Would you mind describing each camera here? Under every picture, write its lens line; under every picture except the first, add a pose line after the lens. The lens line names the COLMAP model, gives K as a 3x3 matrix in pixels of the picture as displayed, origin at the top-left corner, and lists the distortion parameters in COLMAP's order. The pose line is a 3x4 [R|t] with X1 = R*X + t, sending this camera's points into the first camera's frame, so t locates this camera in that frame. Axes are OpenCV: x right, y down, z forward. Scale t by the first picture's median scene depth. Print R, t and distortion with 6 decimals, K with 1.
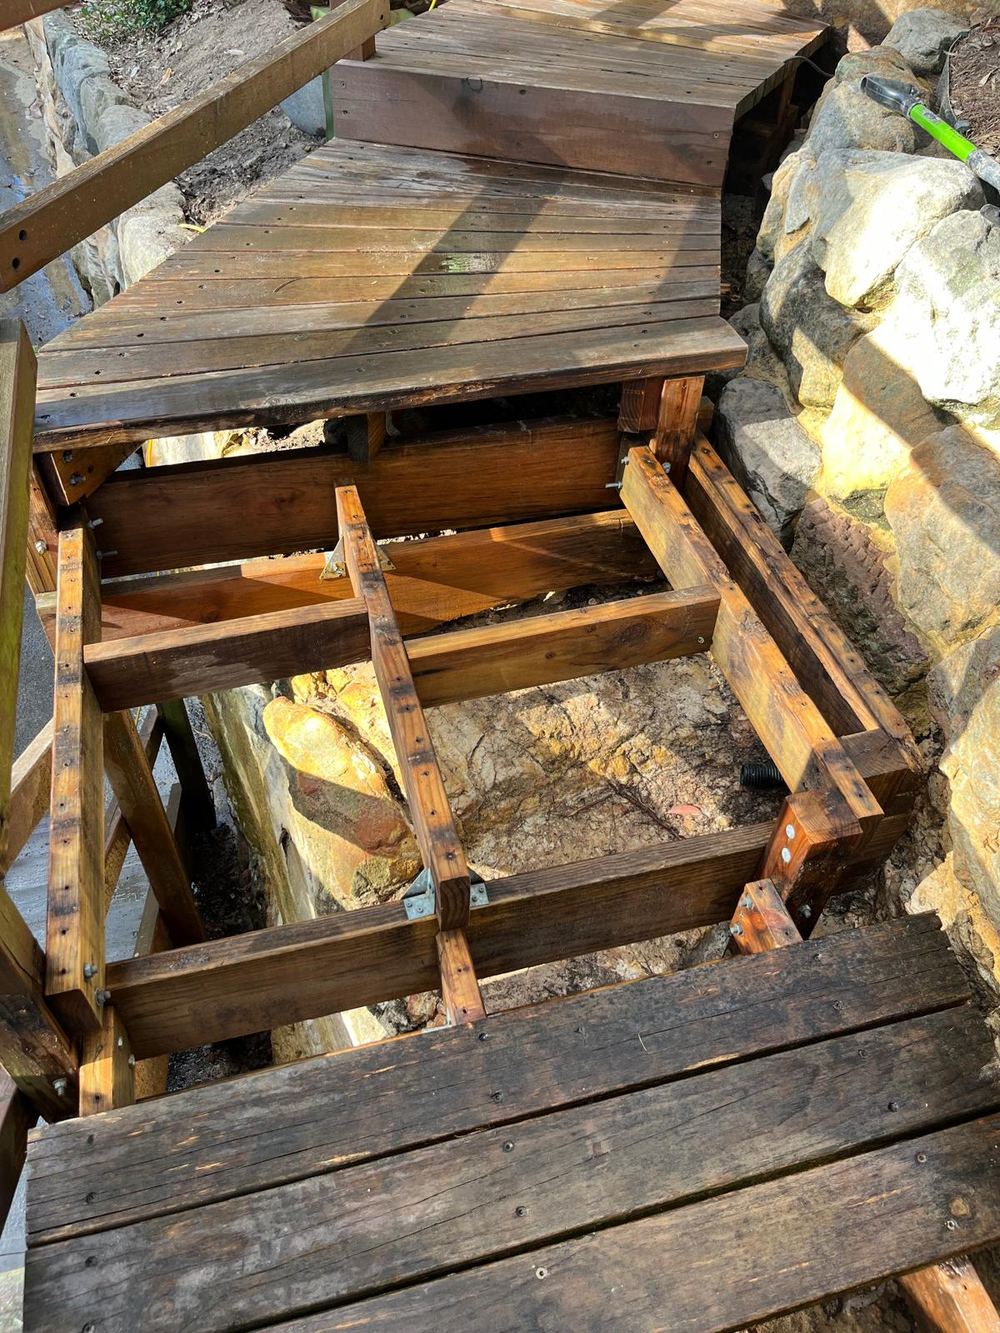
lens RADIAL K [[998.3, 0, 500.0], [0, 998.3, 666.5], [0, 0, 1]] dist [0.052202, -0.091816]
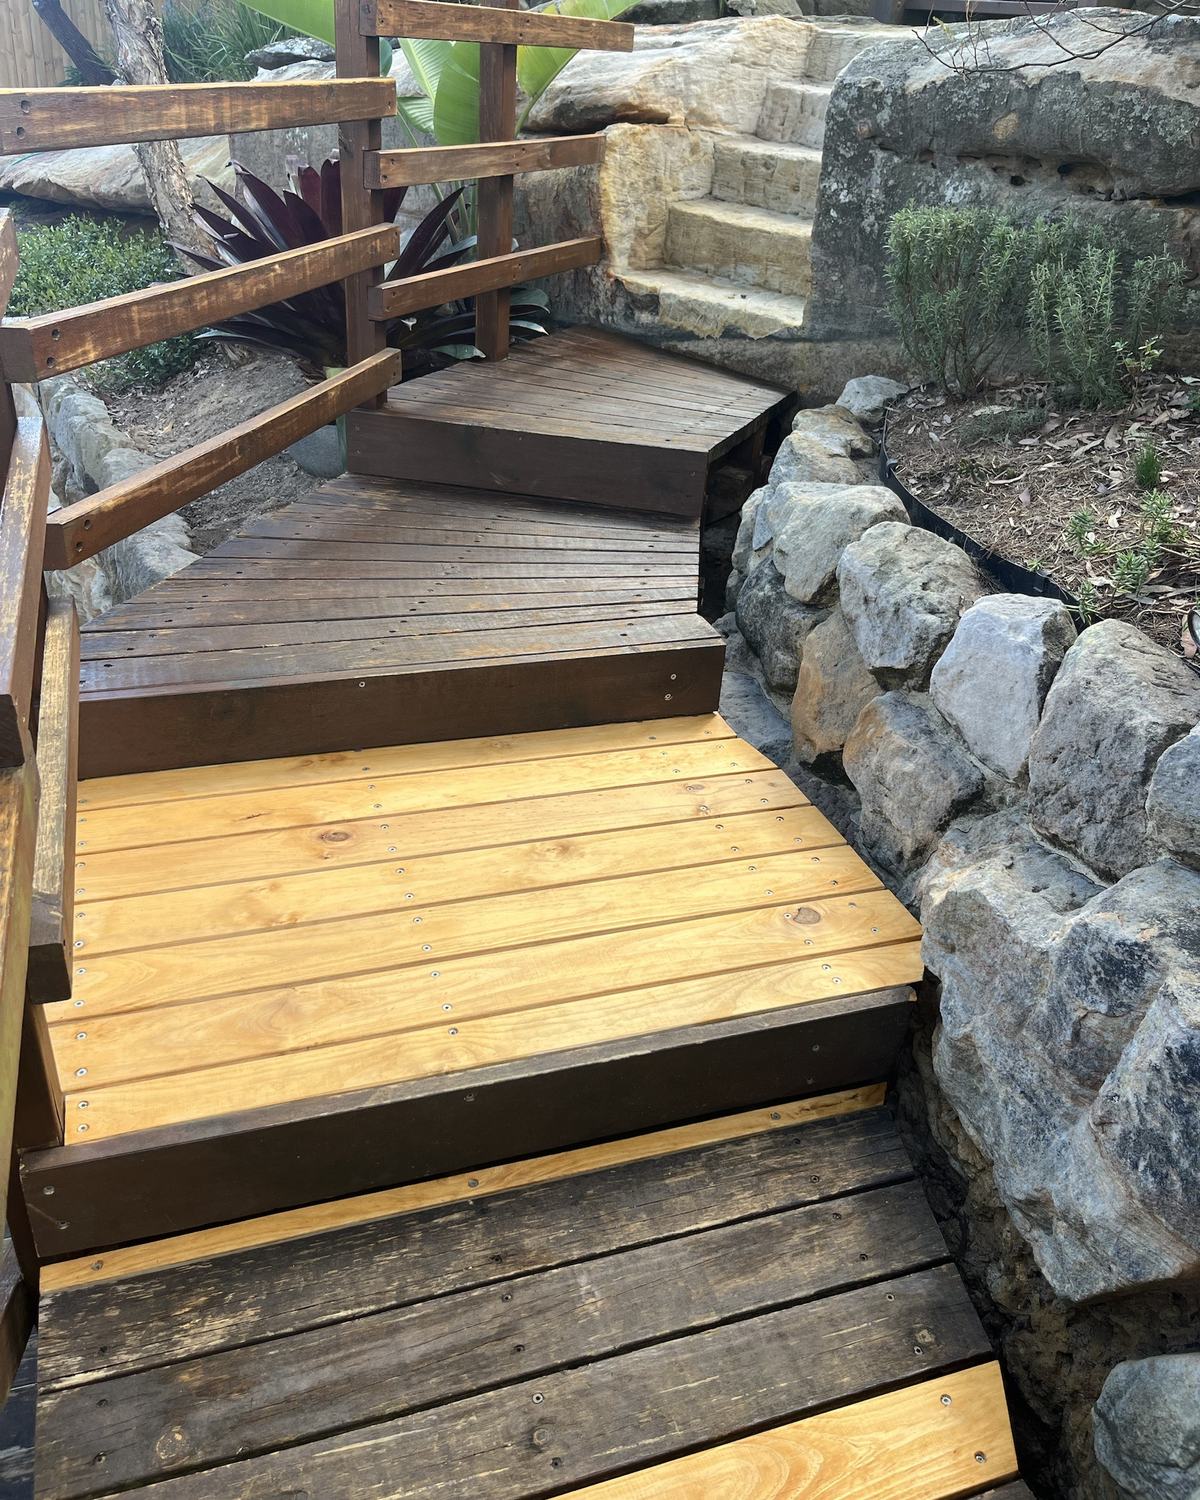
lens RADIAL K [[1213.6, 0, 600.0], [0, 1213.6, 750.0], [0, 0, 1]] dist [0.007505, -0.001541]
pose [[0.996705, -0.001673, 0.081093, 0.001906], [0.024568, 0.959048, -0.282175, 0.175116], [-0.077300, 0.283237, 0.955930, -0.239158]]
